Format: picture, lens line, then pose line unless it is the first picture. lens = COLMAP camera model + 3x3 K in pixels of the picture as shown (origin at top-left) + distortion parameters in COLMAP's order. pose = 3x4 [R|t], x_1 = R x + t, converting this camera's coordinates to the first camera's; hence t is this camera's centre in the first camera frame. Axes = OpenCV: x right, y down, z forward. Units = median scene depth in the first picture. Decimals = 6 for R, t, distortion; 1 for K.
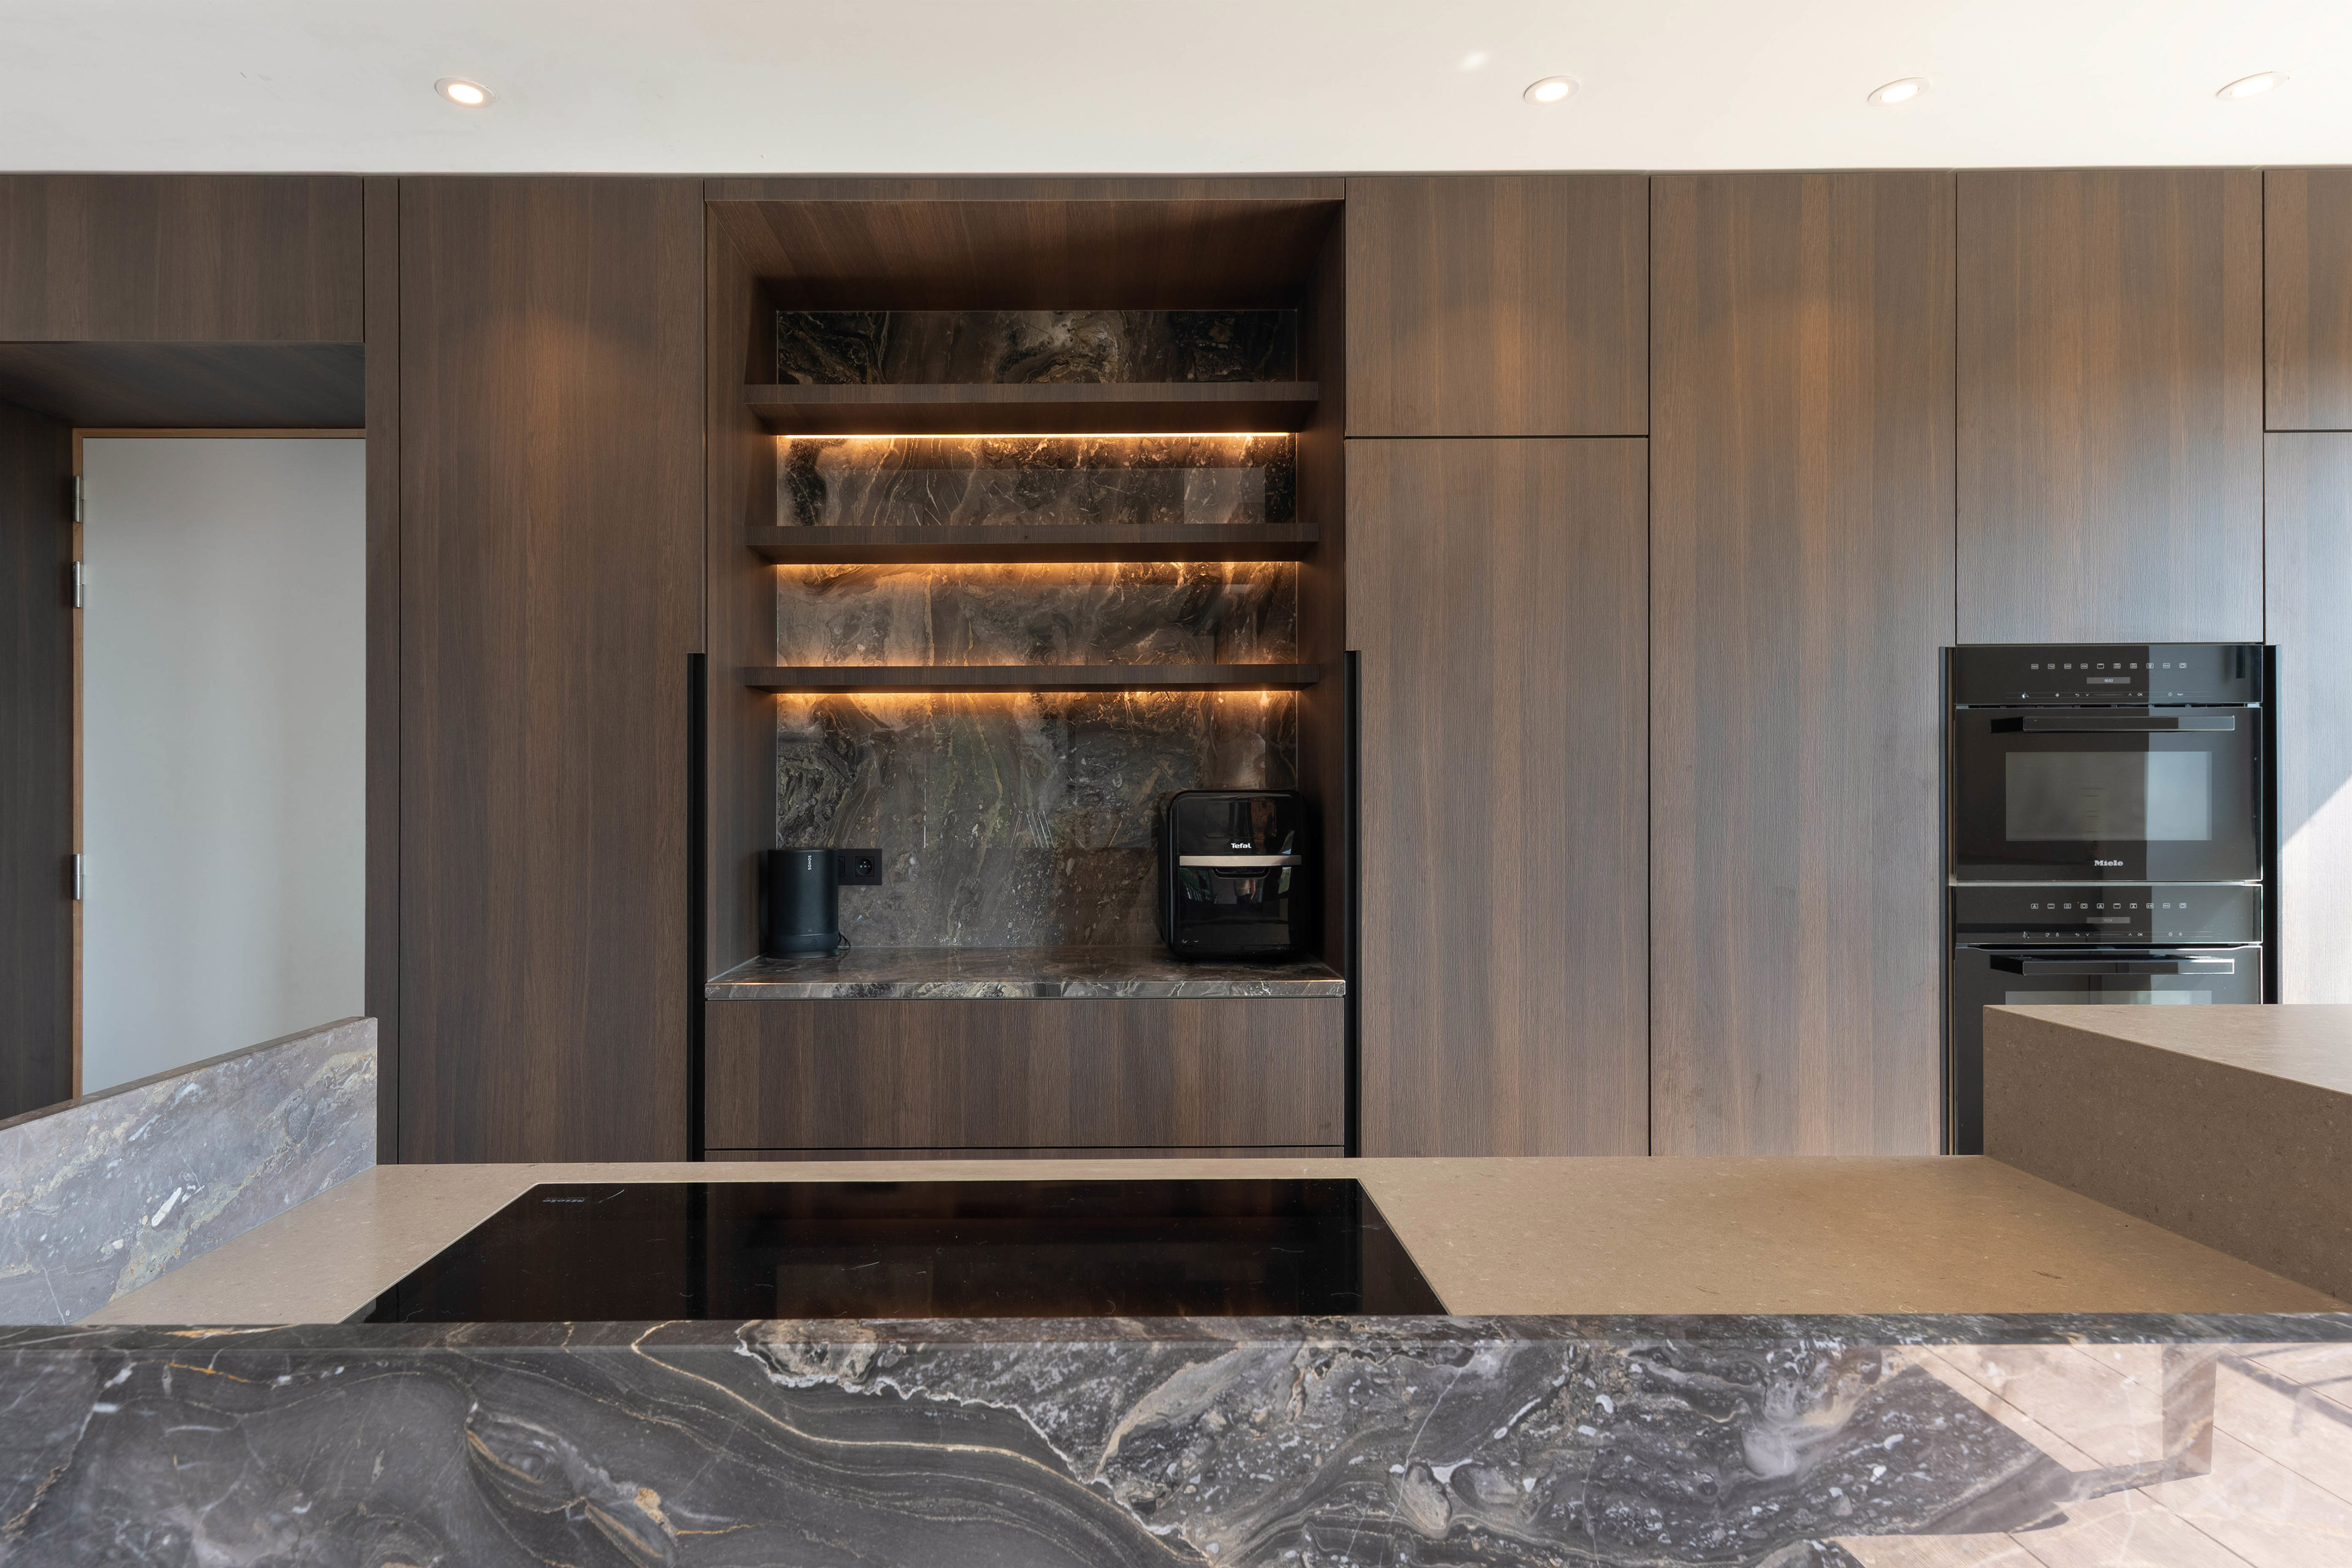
lens RADIAL K [[1257.5, 0, 1182.9], [0, 1257.5, 783.7], [0, 0, 1]] dist [0.016944, -0.006093]
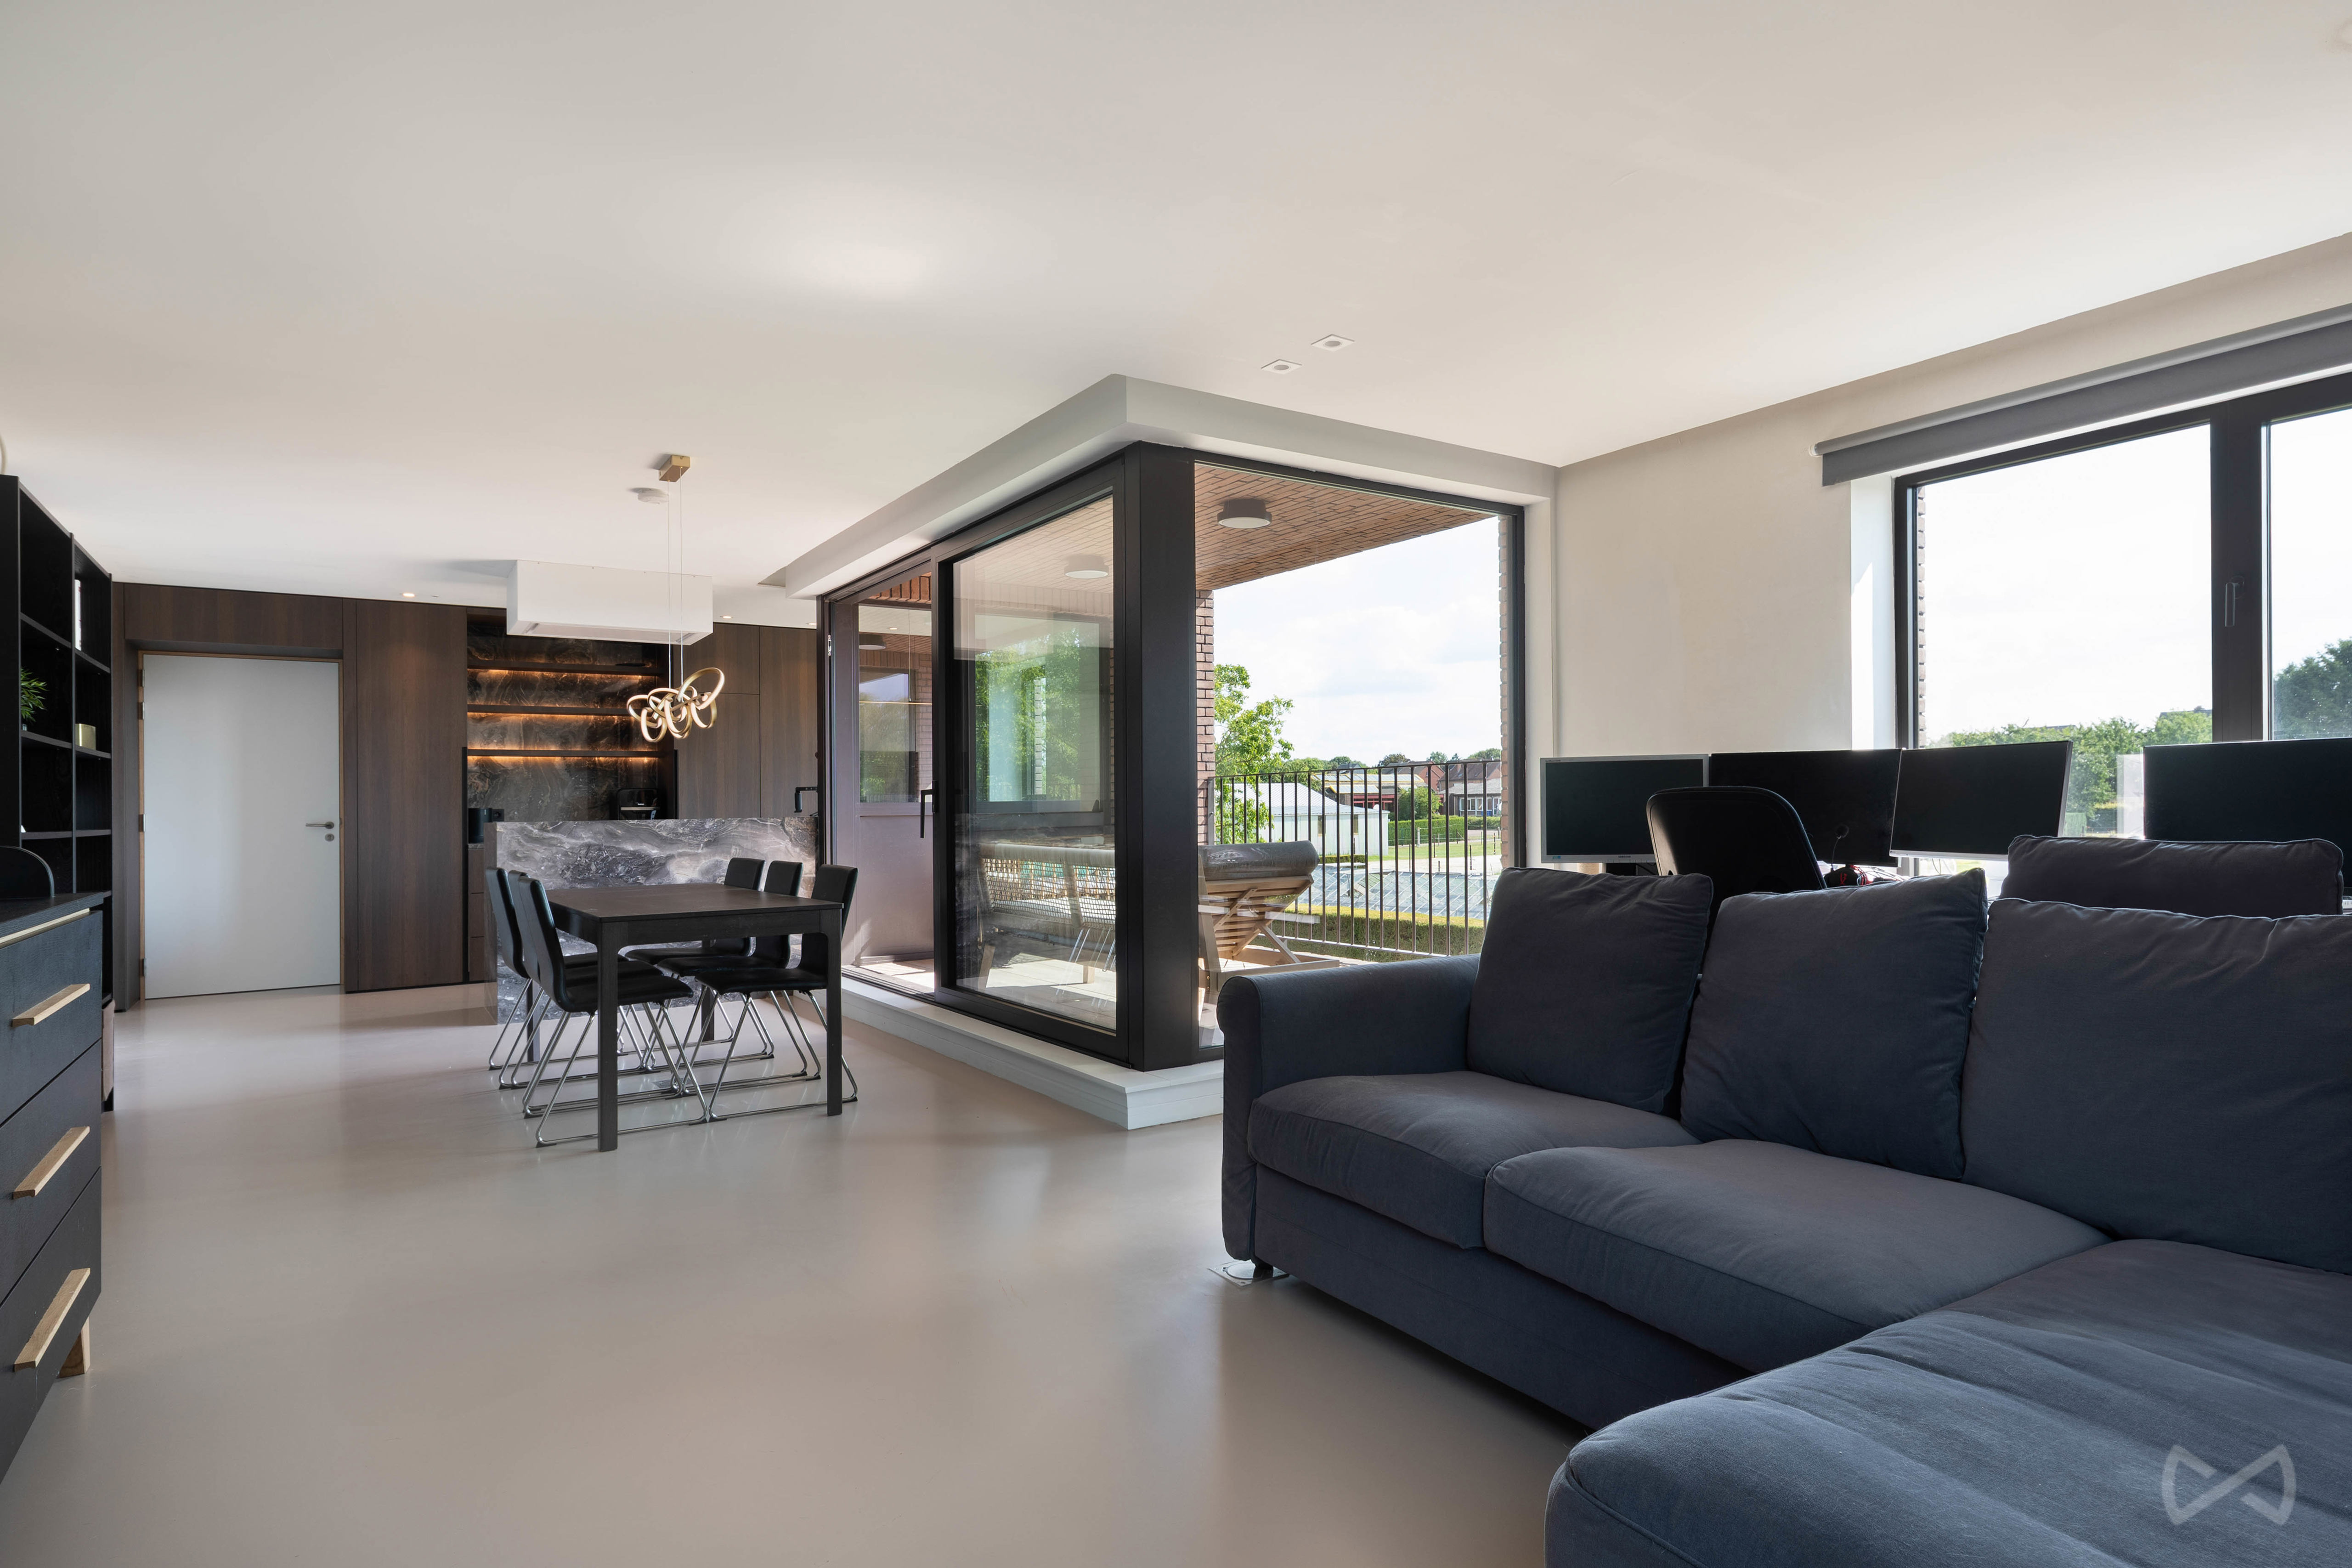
lens RADIAL K [[1257.5, 0, 1192.1], [0, 1257.5, 799.8], [0, 0, 1]] dist [0.016944, -0.006093]
pose [[0.863267, -0.004060, 0.504731, -0.342950], [0.011688, 0.999860, -0.011948, 0.084733], [-0.504612, 0.016214, 0.863194, -2.389317]]
